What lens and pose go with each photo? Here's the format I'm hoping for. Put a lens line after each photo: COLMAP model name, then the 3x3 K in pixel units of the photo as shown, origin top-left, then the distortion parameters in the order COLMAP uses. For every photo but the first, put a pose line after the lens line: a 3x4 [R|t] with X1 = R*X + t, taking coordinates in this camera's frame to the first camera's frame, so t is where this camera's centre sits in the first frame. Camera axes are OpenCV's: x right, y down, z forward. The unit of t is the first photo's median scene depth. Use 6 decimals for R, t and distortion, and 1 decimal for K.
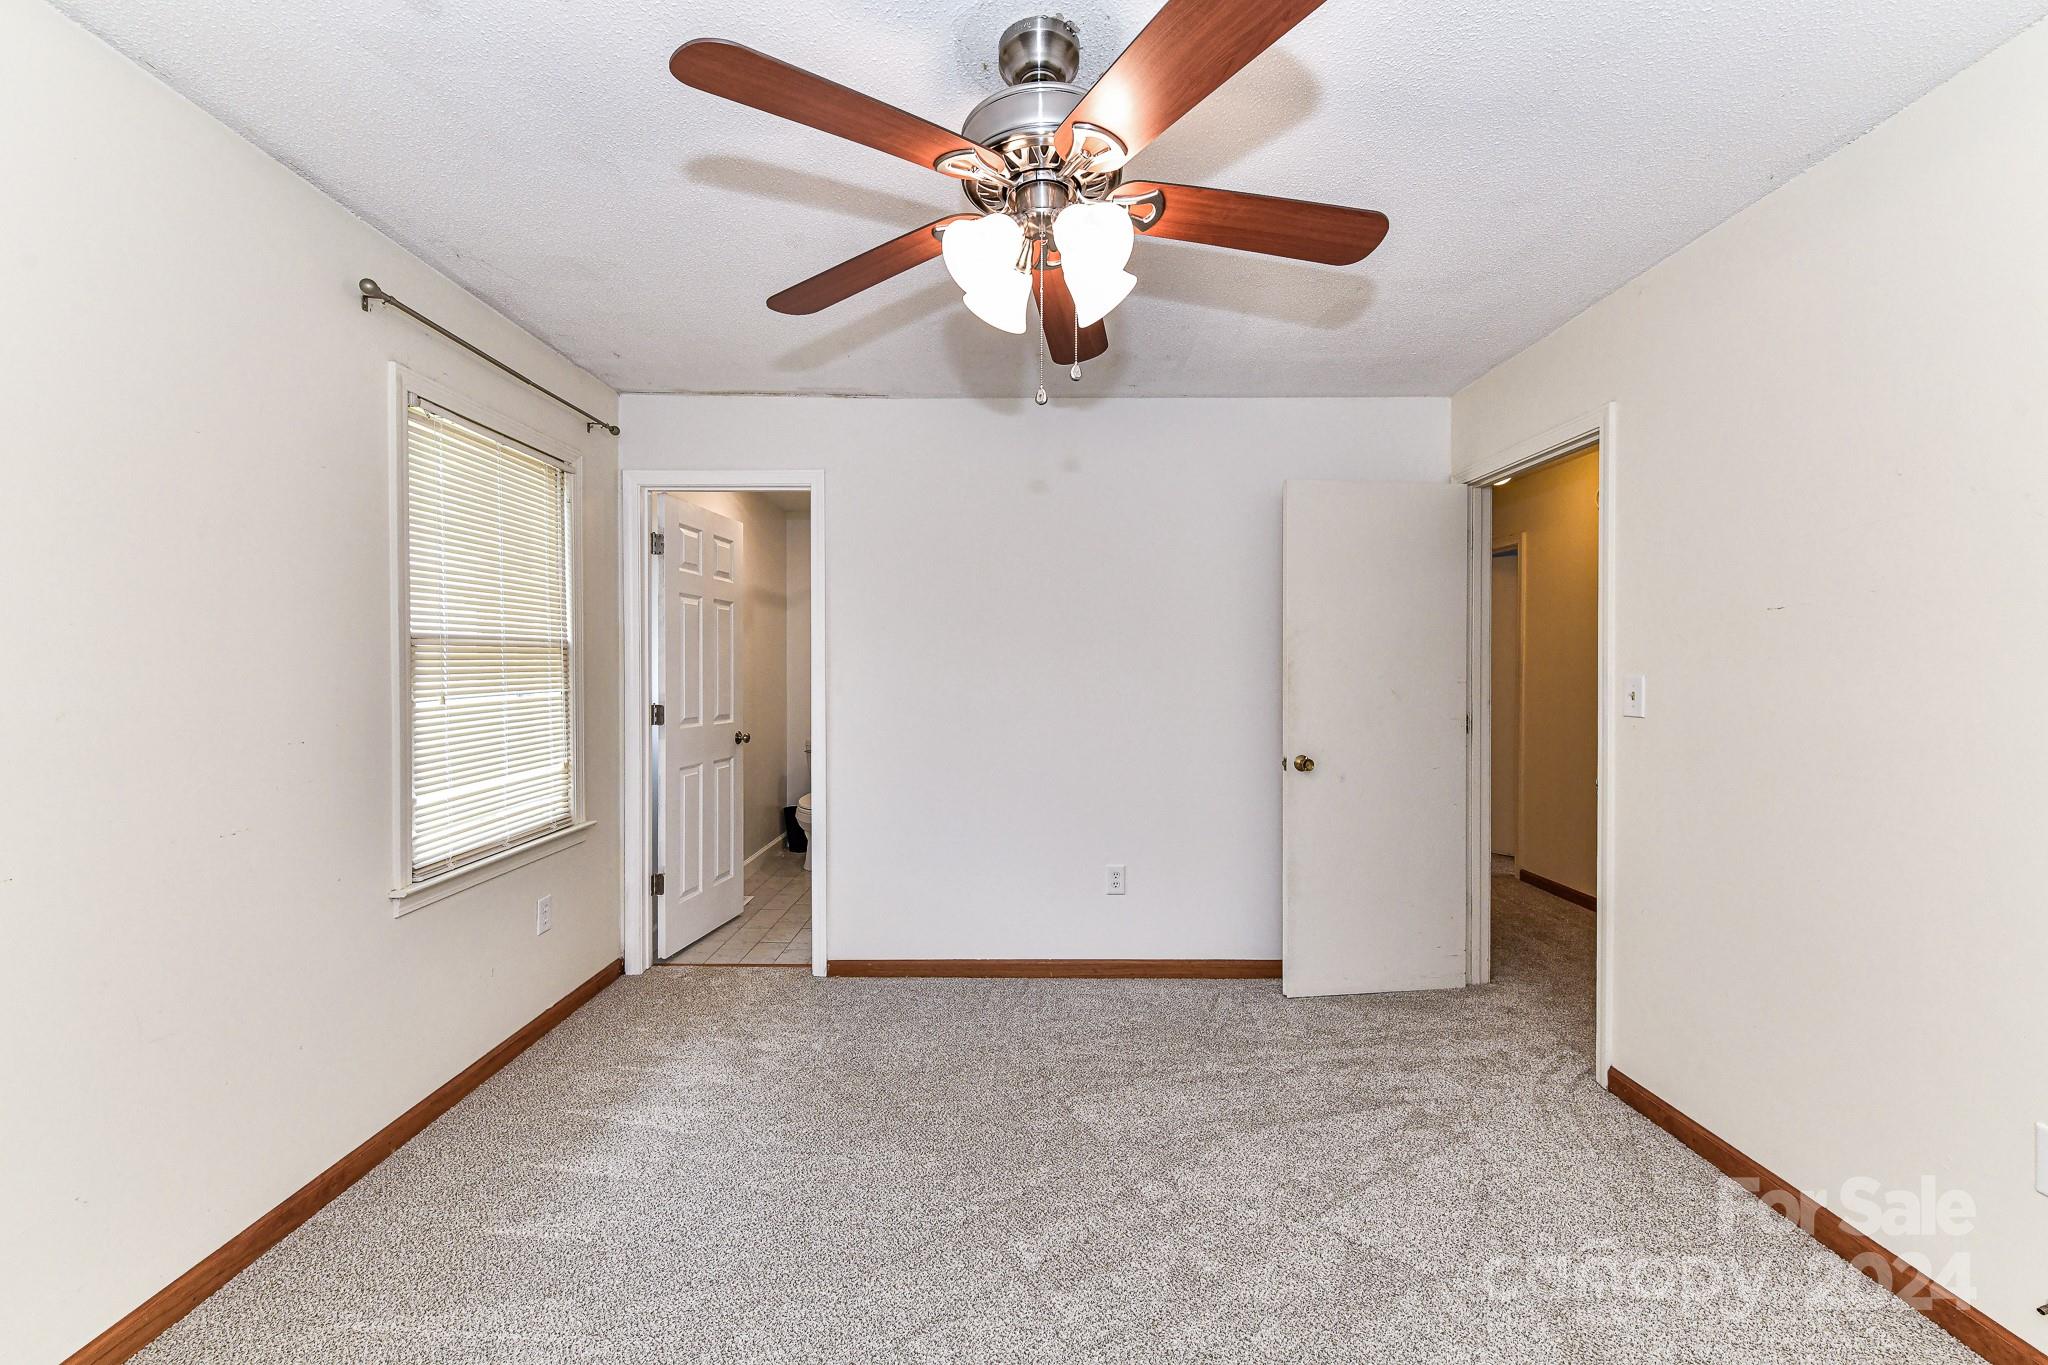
lens RADIAL K [[797.0, 0, 1028.9], [0, 797.0, 671.9], [0, 0, 1]] dist [0.002666, -0.000031]
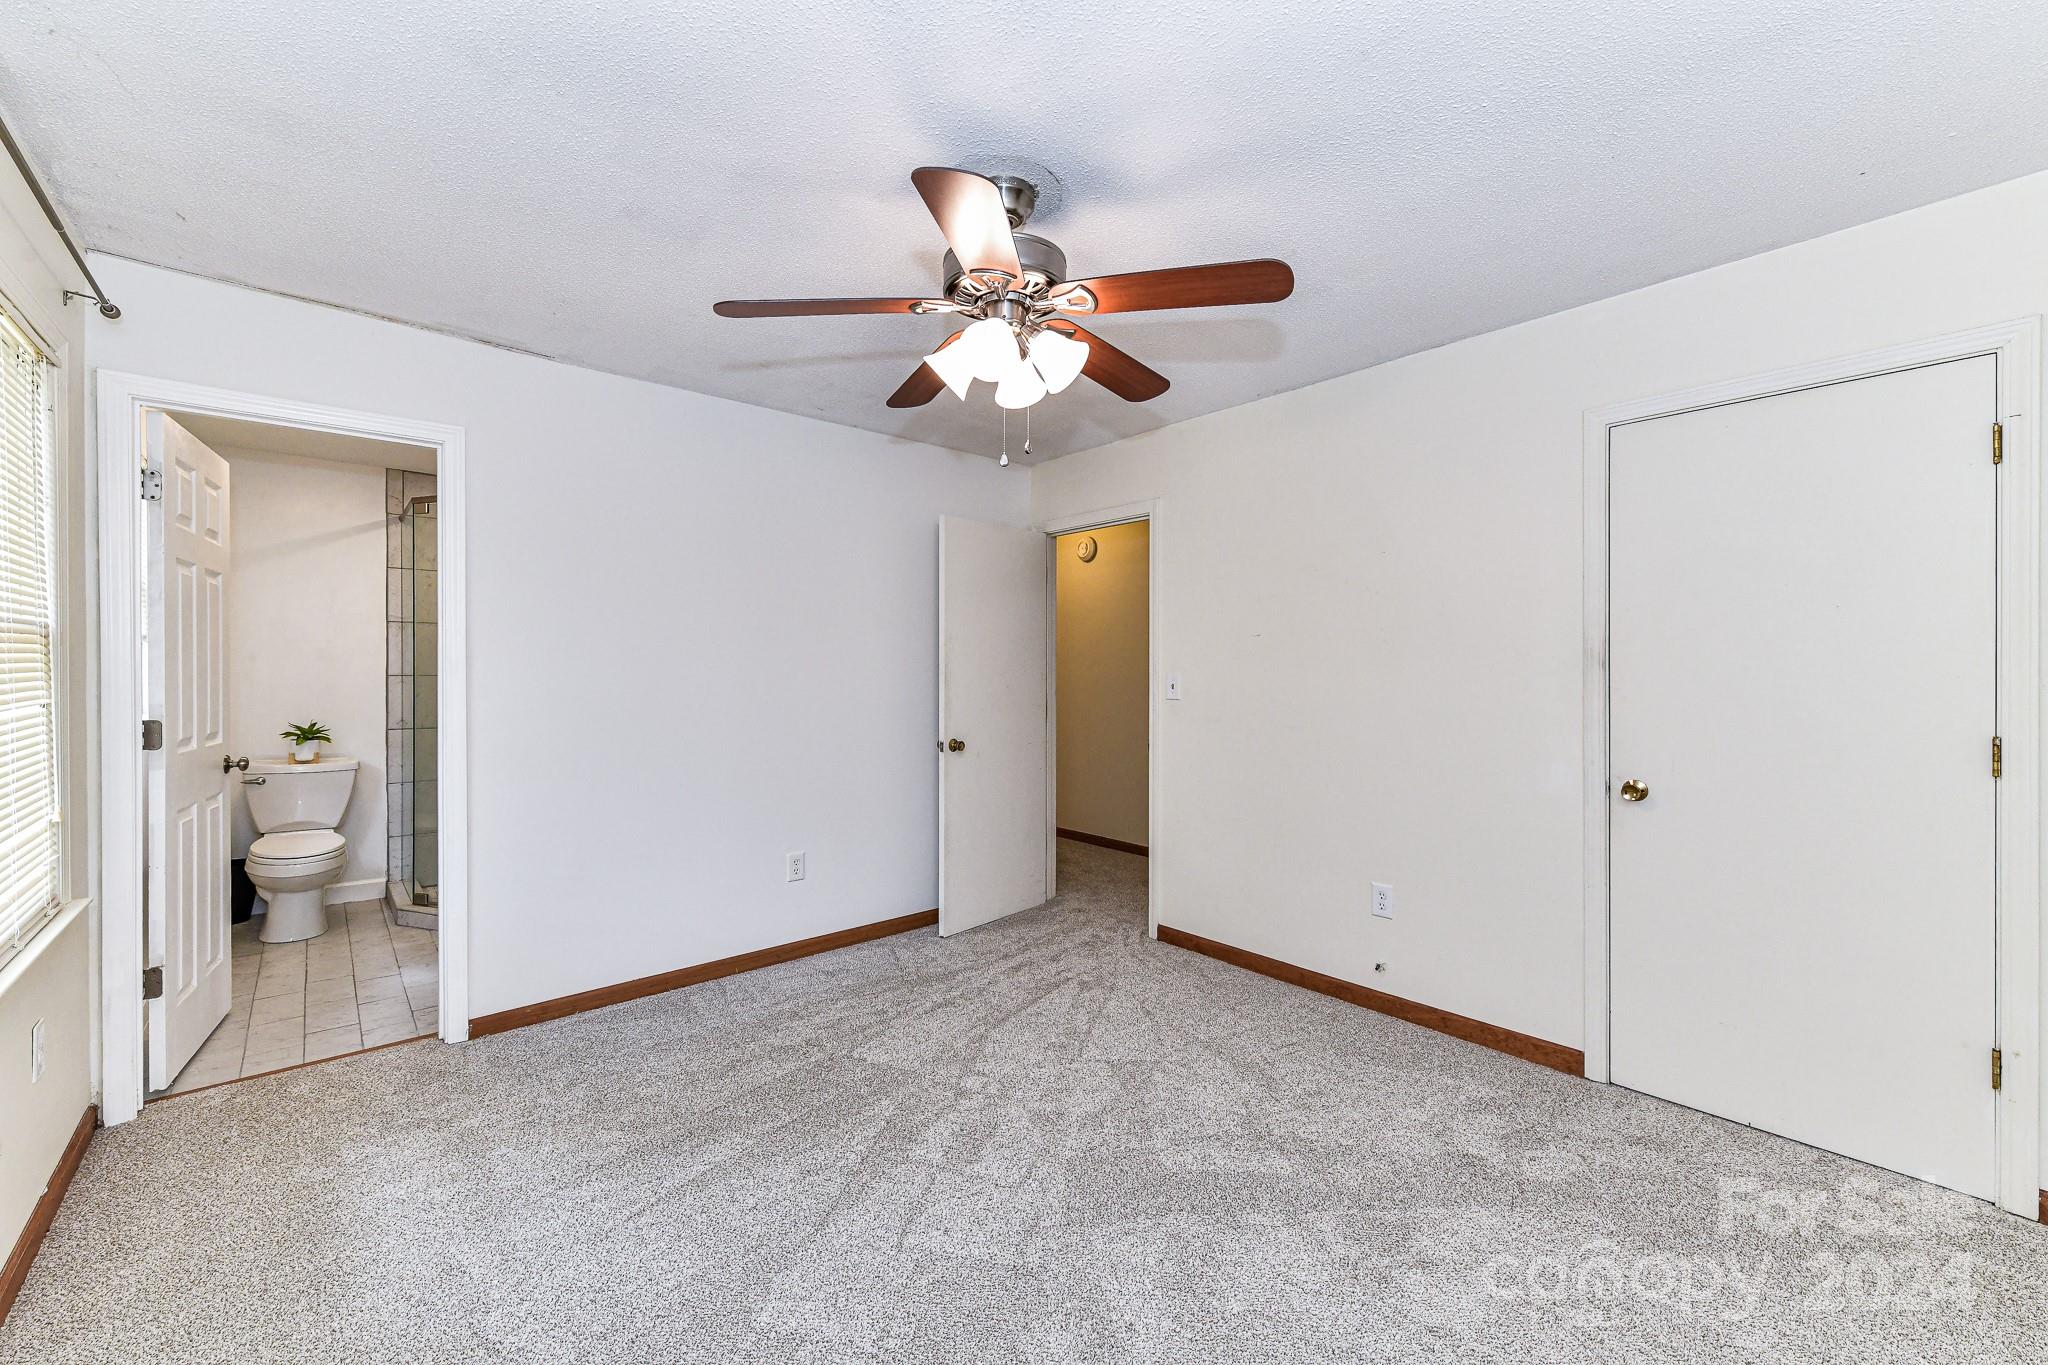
lens RADIAL K [[814.4, 0, 996.9], [0, 814.4, 665.7], [0, 0, 1]] dist [0.002118, 0.000019]
pose [[0.758395, 0.003049, 0.651788, -0.426830], [0.000249, 0.999988, -0.004967, -0.001984], [-0.651795, 0.003929, 0.758385, -0.001292]]
